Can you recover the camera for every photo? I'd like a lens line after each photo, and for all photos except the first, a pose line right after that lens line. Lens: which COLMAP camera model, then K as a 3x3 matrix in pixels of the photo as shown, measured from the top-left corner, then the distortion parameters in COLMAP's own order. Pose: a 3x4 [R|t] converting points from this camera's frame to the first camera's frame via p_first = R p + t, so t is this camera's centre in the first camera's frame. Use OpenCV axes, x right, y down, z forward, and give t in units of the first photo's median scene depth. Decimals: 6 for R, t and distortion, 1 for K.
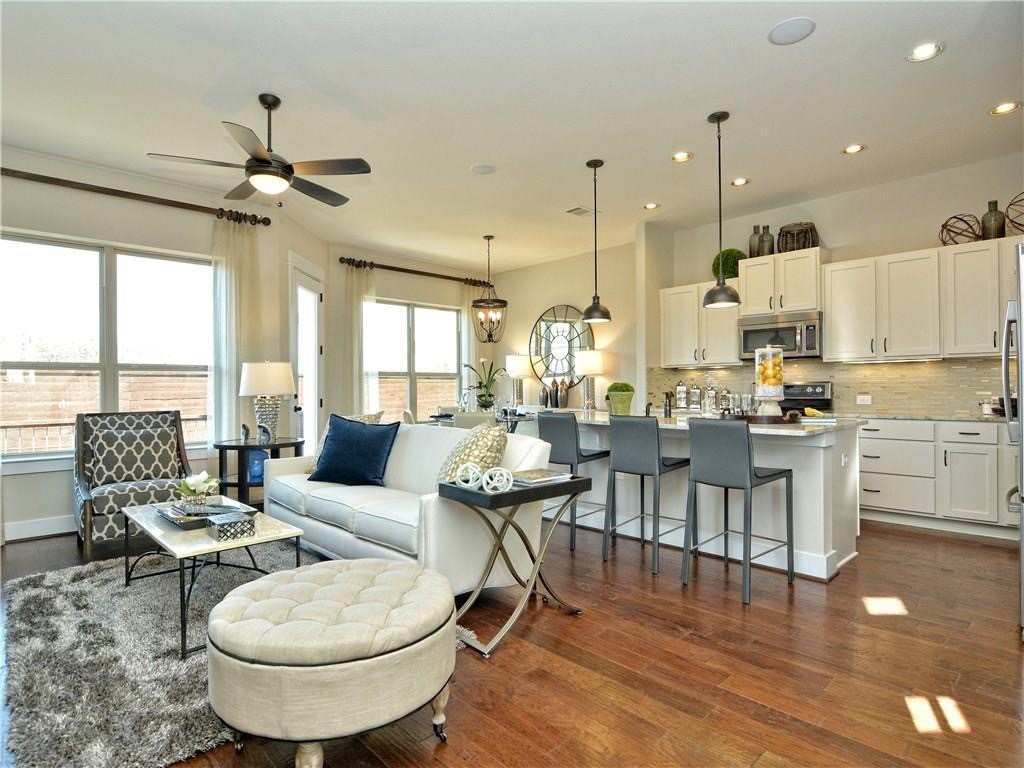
lens RADIAL K [[554.0, 0, 512.0], [0, 554.0, 384.0], [0, 0, 1]] dist [-0.015870, 0.000609]
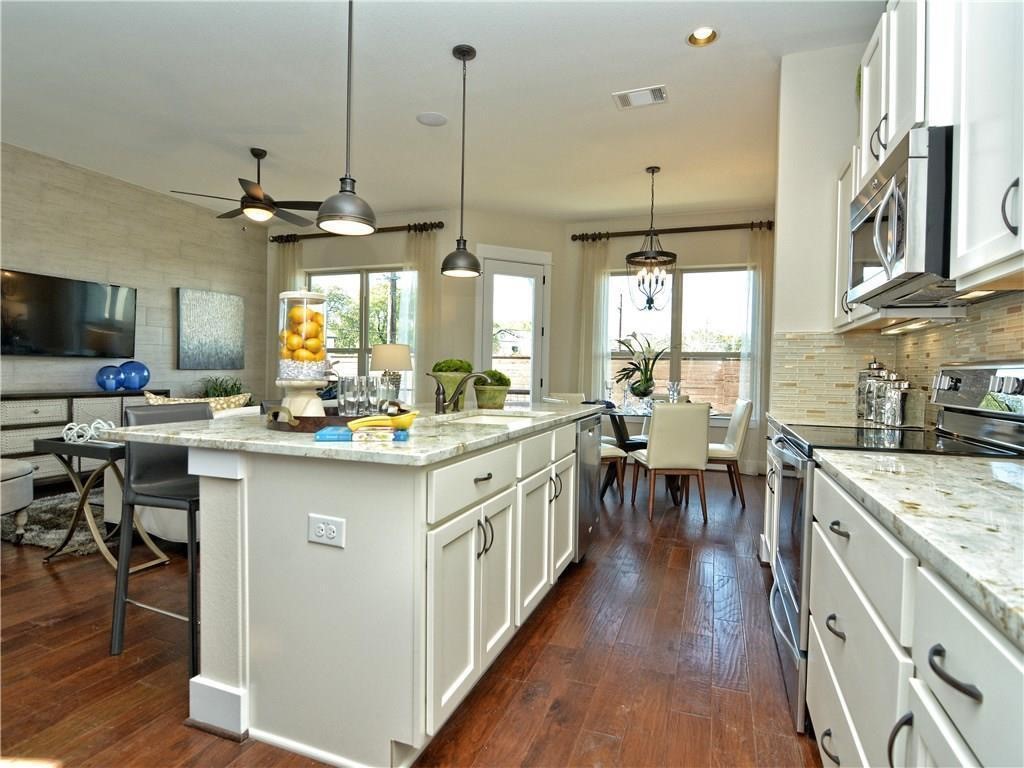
lens RADIAL K [[554.0, 0, 512.0], [0, 554.0, 384.0], [0, 0, 1]] dist [-0.015870, 0.000609]
pose [[0.428559, 0.036183, -0.902789, 0.564315], [-0.014111, 0.999344, 0.033354, 0.002688], [0.903404, -0.001555, 0.428788, 0.509933]]
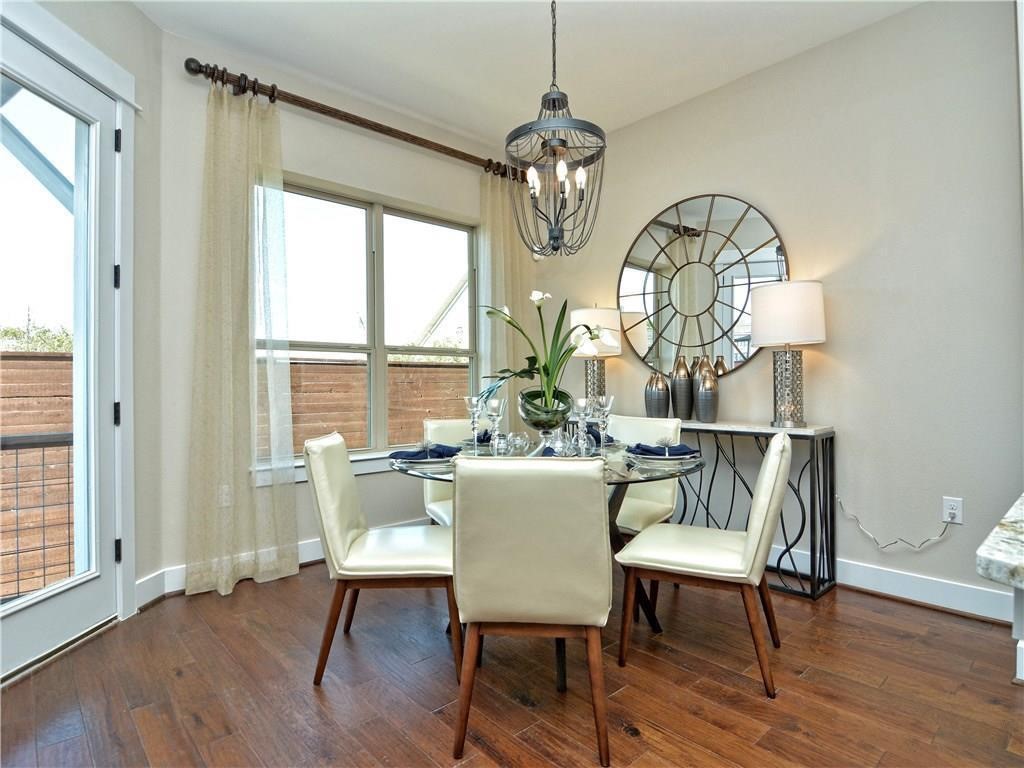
lens RADIAL K [[566.5, 0, 512.0], [0, 566.5, 384.0], [0, 0, 1]] dist [0.000144, -0.000009]
pose [[0.999583, 0.004219, -0.028570, -0.057732], [-0.004029, 0.999969, 0.006721, 0.010948], [0.028597, -0.006603, 0.999569, 0.613986]]
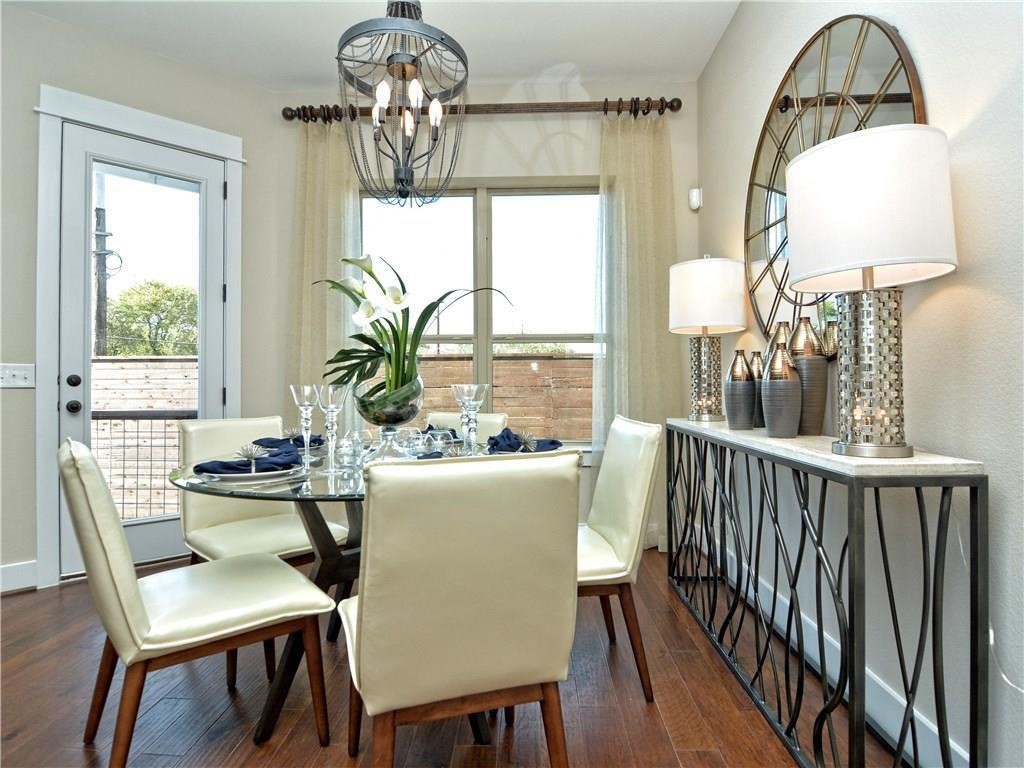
lens RADIAL K [[554.0, 0, 512.0], [0, 554.0, 384.0], [0, 0, 1]] dist [-0.015870, 0.000609]
pose [[0.696374, 0.006655, -0.717648, 0.208003], [-0.000118, 0.999958, 0.009159, 0.018970], [0.717679, -0.006293, 0.696345, 0.839877]]
